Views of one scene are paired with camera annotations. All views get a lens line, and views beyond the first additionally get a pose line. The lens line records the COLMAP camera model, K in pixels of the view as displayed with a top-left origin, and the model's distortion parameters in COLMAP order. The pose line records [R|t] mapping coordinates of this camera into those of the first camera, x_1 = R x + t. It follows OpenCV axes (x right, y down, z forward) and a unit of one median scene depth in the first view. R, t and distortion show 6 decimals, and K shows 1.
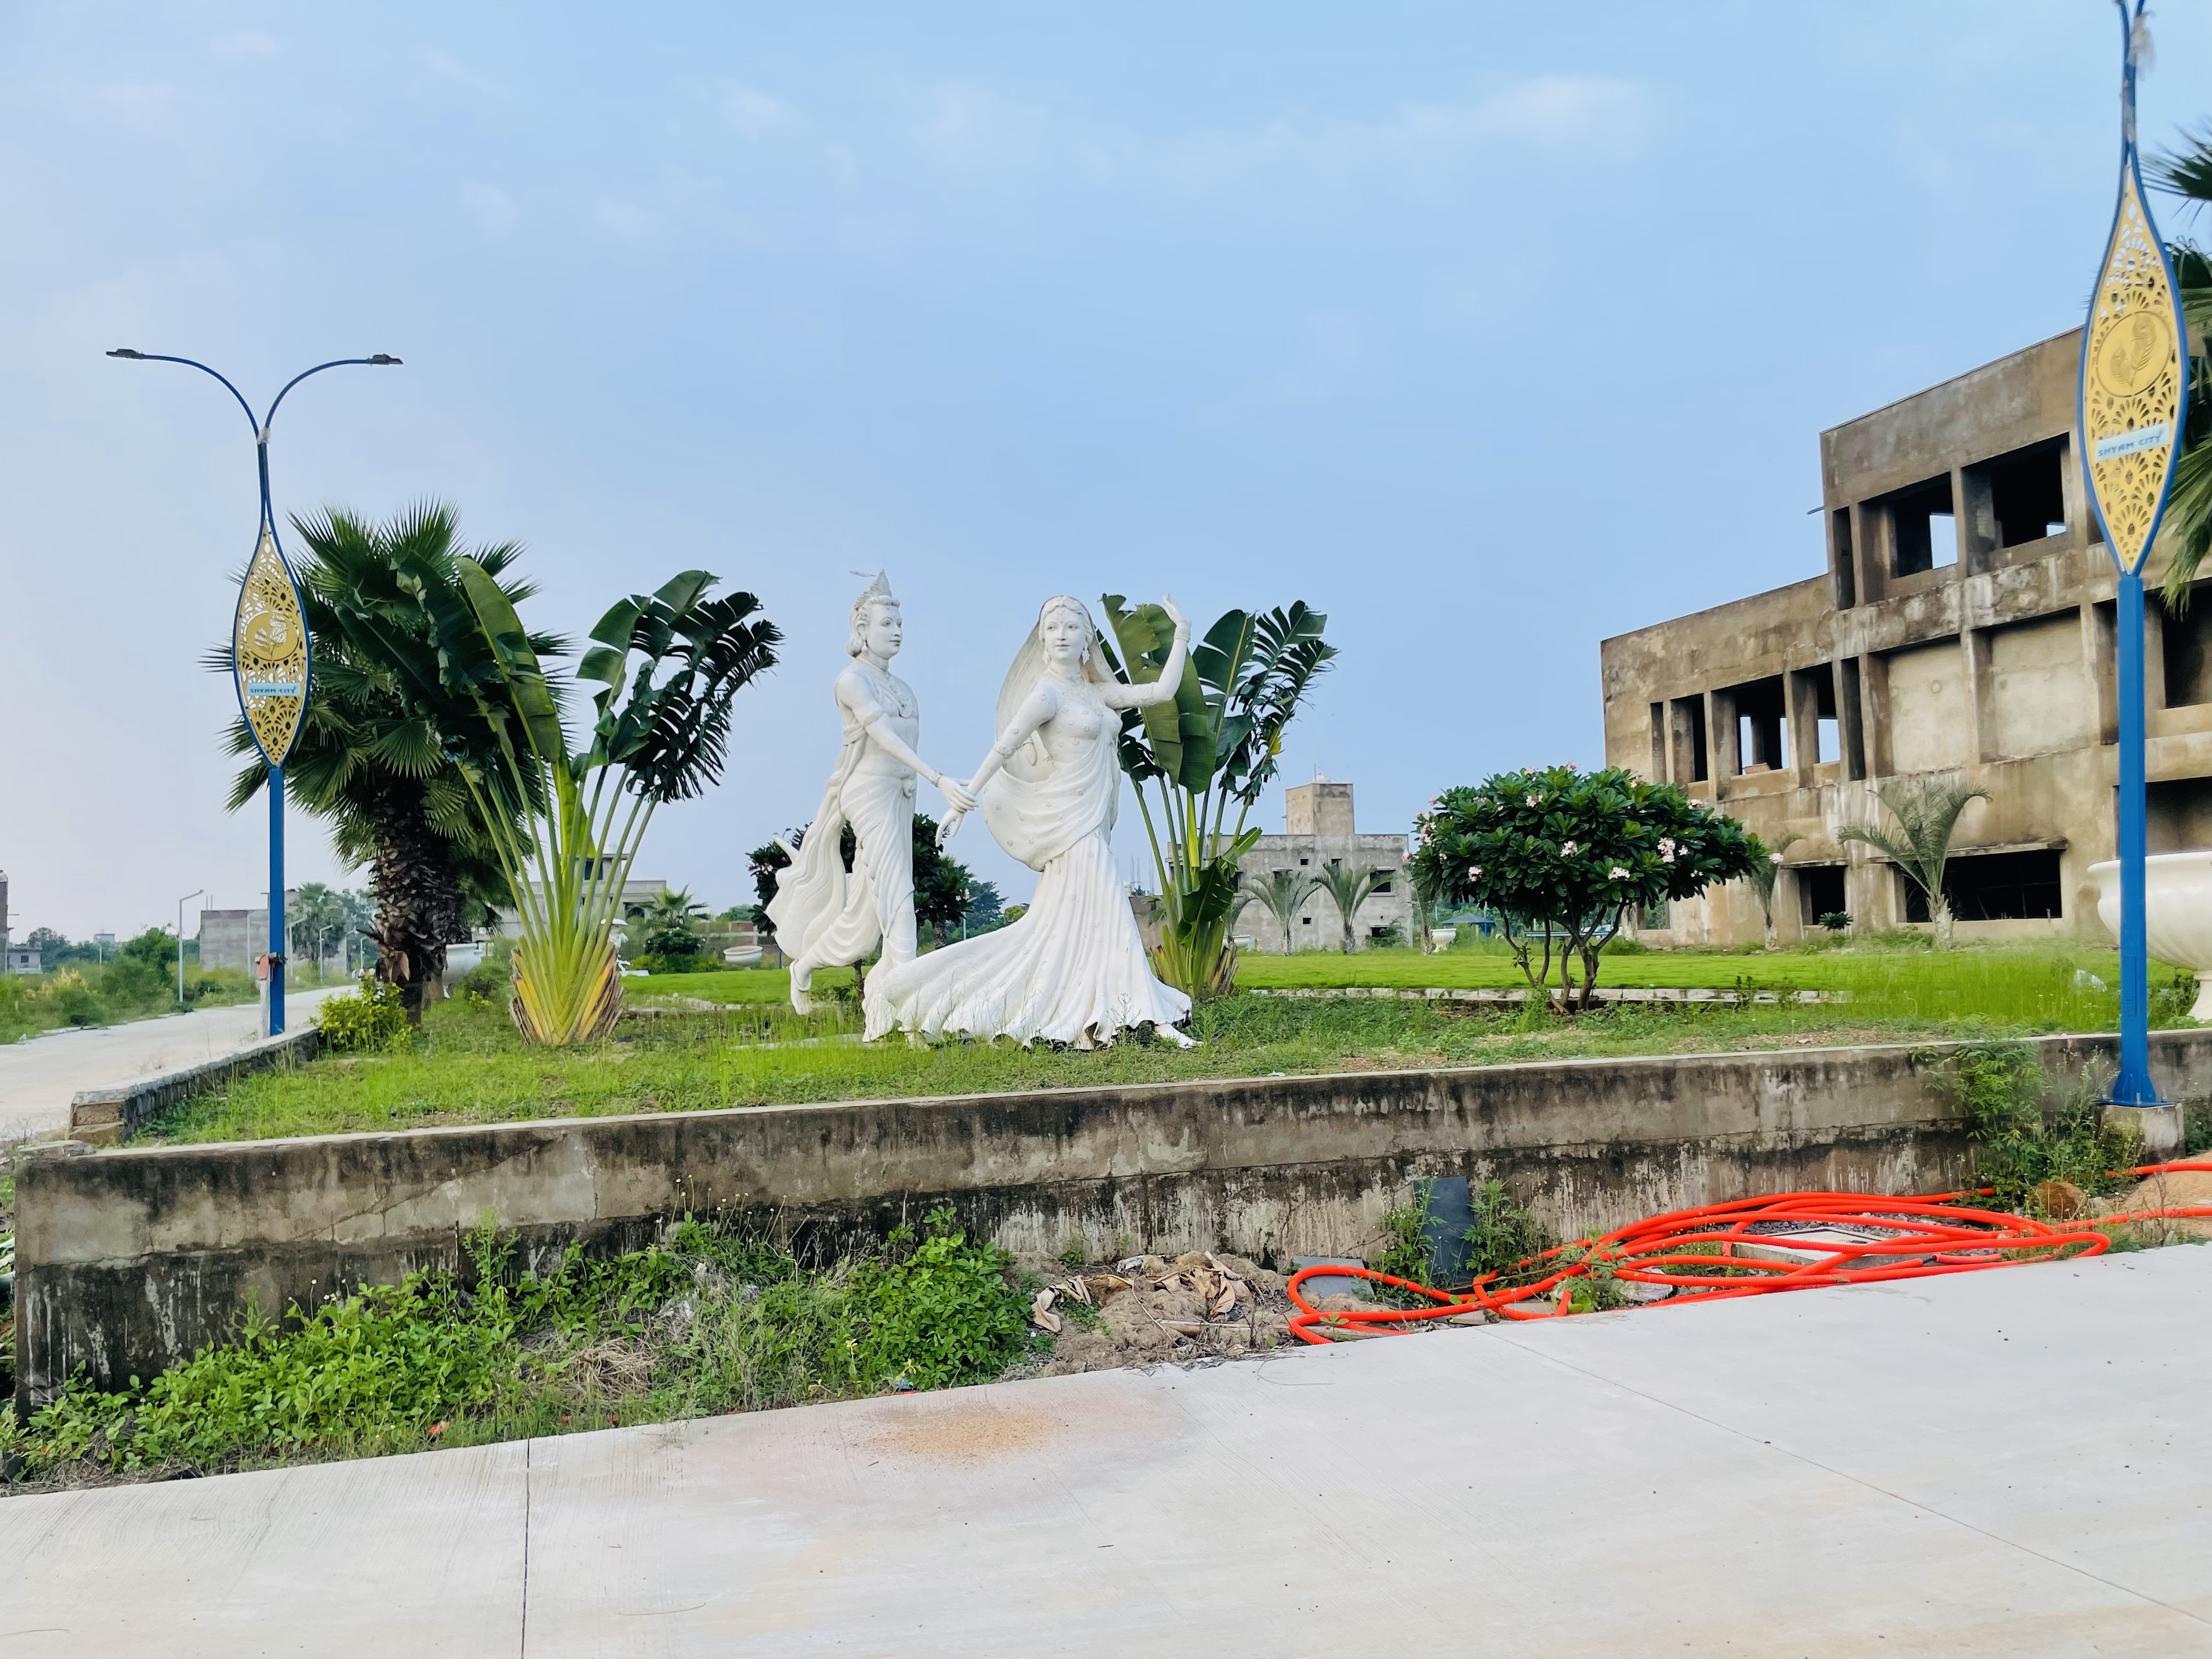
lens RADIAL K [[1648.7, 0, 1138.3], [0, 1648.7, 827.8], [0, 0, 1]] dist [0.087740, -0.112769]
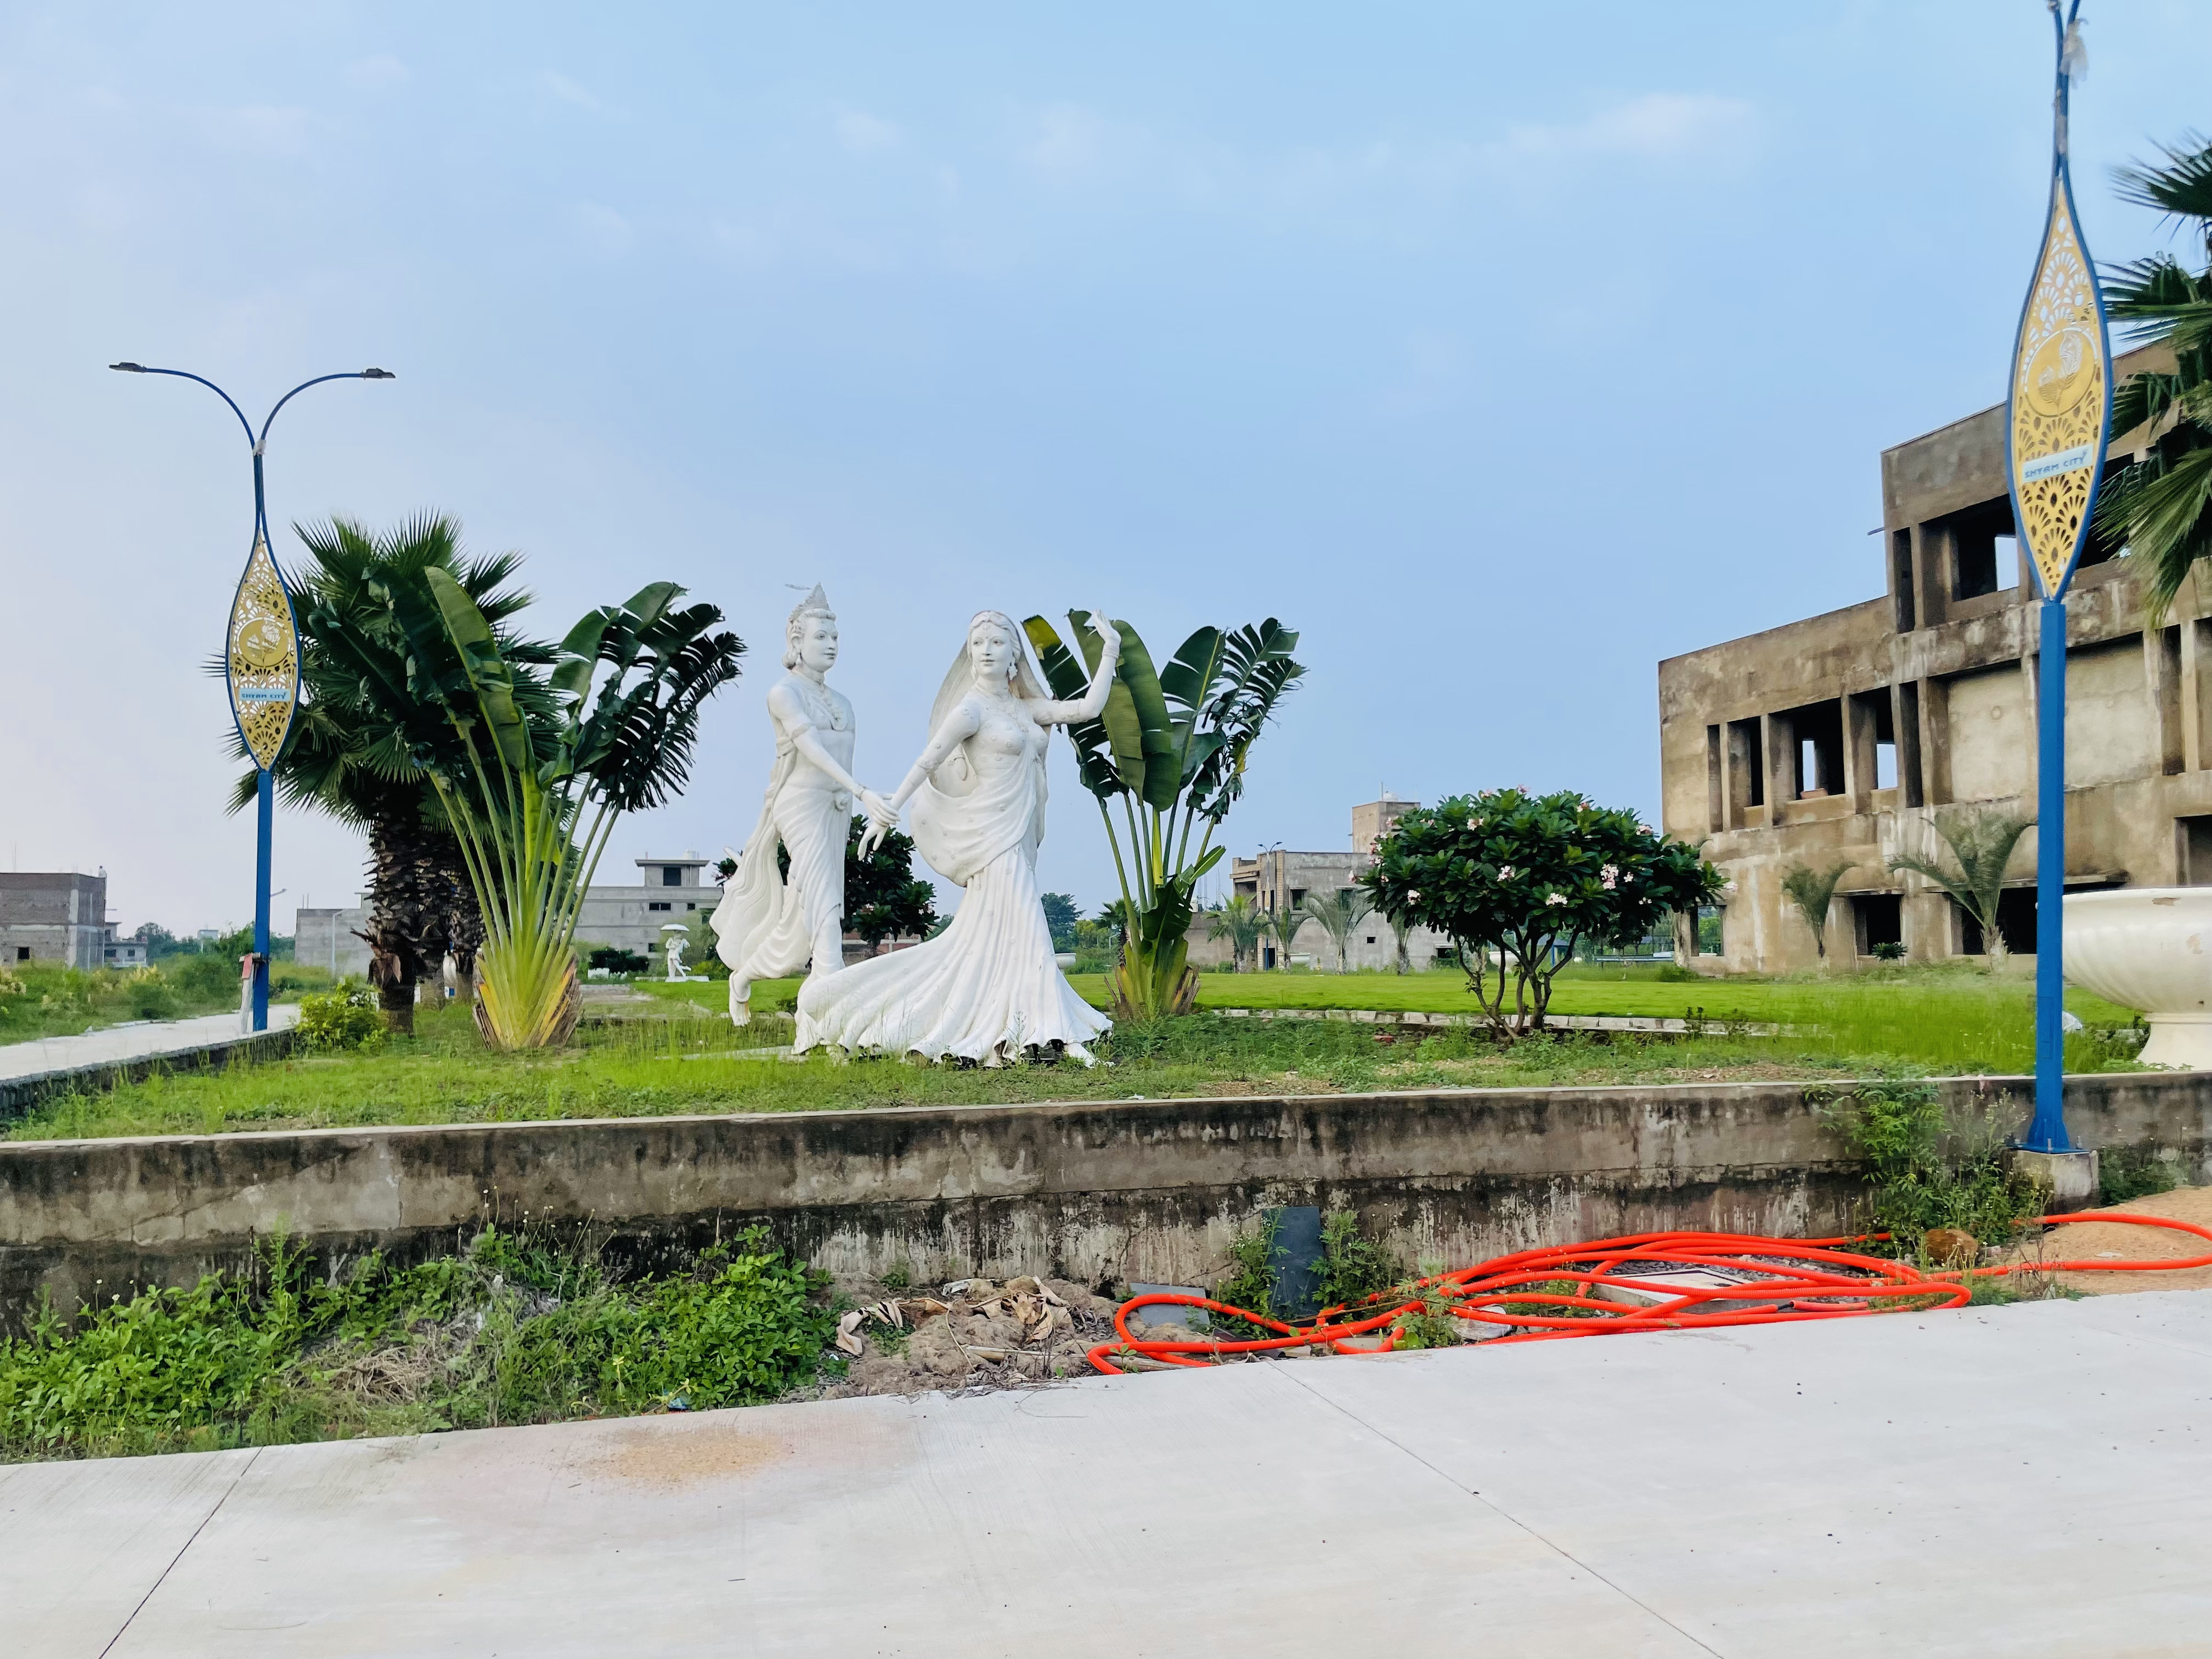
lens RADIAL K [[1648.7, 0, 1138.3], [0, 1648.7, 827.8], [0, 0, 1]] dist [0.087740, -0.112769]
pose [[0.998656, 0.016349, -0.049193, 0.113825], [-0.016787, 0.999823, -0.008505, -0.003095], [0.049045, 0.009319, 0.998753, 0.011374]]
